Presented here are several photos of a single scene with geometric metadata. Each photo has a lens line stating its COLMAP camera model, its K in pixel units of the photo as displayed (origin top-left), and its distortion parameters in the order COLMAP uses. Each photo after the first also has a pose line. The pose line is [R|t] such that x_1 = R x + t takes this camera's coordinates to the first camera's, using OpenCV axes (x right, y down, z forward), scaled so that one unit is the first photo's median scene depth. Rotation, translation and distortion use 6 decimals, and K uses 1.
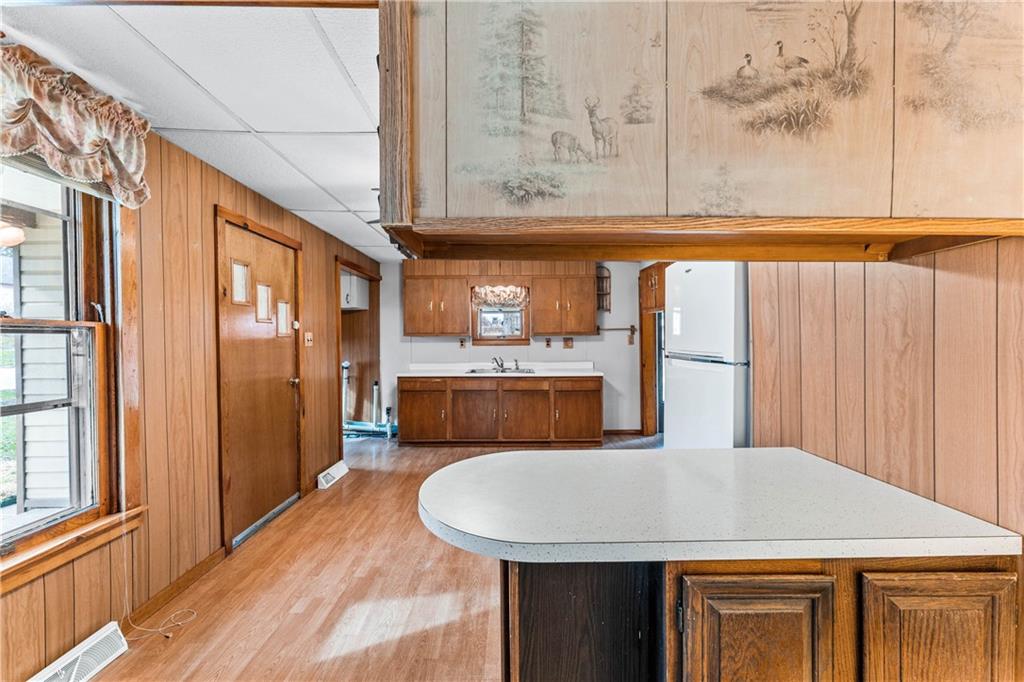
lens RADIAL K [[409.7, 0, 513.9], [0, 409.7, 341.7], [0, 0, 1]] dist [0.001058, -0.000262]
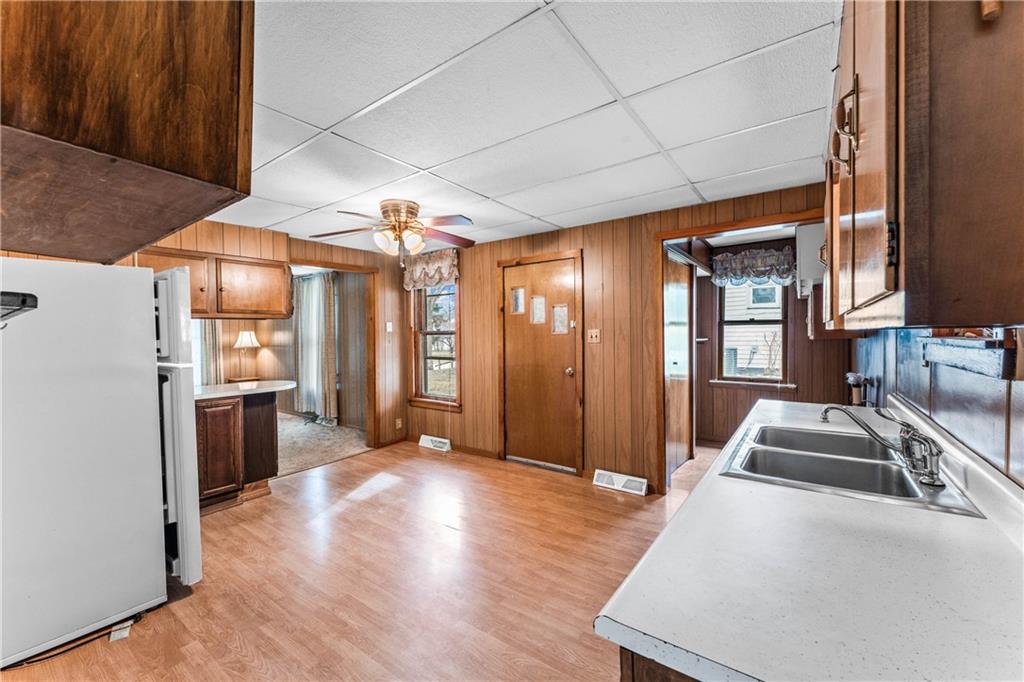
lens RADIAL K [[409.7, 0, 513.8], [0, 409.7, 341.9], [0, 0, 1]] dist [0.001058, -0.000262]
pose [[-0.592202, 0.030081, -0.805228, 0.317832], [0.011753, 0.999519, 0.028696, -0.015636], [0.805704, 0.007530, -0.592271, 0.992168]]
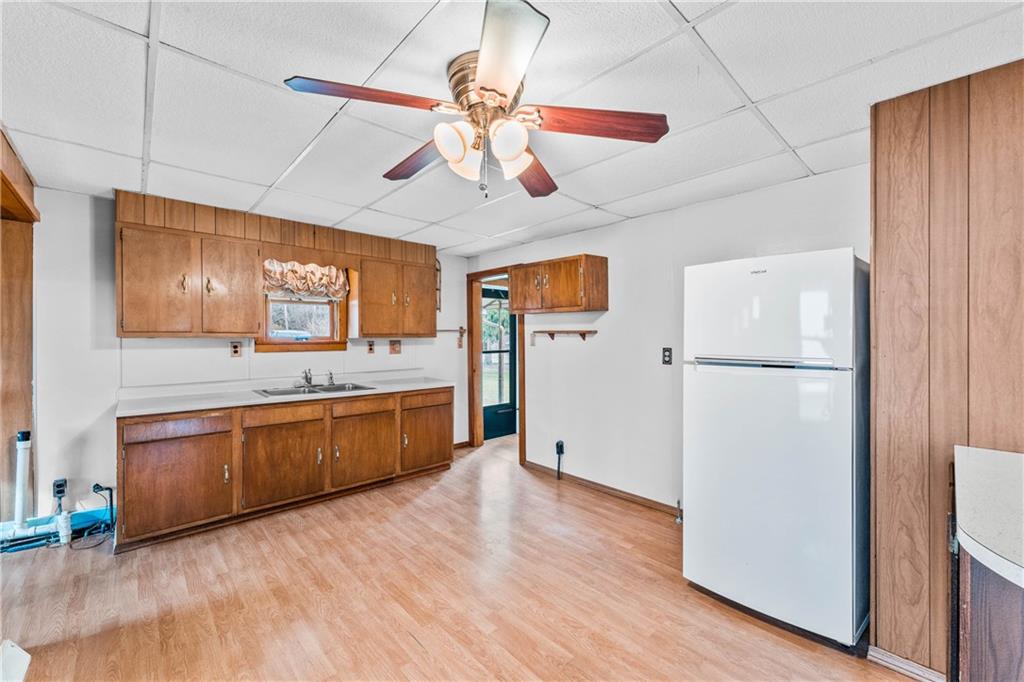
lens RADIAL K [[409.7, 0, 513.9], [0, 409.7, 339.4], [0, 0, 1]] dist [0.001058, -0.000262]
pose [[0.734291, 0.003154, 0.678828, -0.253100], [0.003514, 0.999958, -0.008447, -0.004420], [-0.678826, 0.008588, 0.734249, 0.276894]]
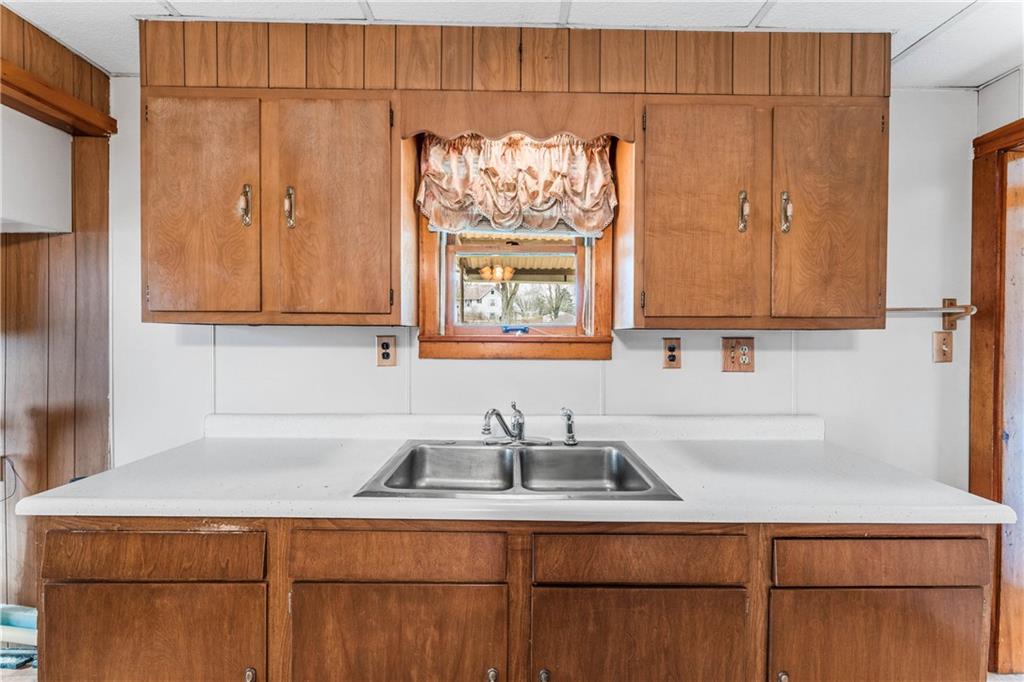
lens RADIAL K [[409.7, 0, 512.6], [0, 409.7, 341.7], [0, 0, 1]] dist [0.001058, -0.000262]
pose [[0.999887, 0.014387, 0.004328, -0.037177], [-0.014419, 0.999868, 0.007427, -0.006401], [-0.004220, -0.007488, 0.999963, 0.743565]]
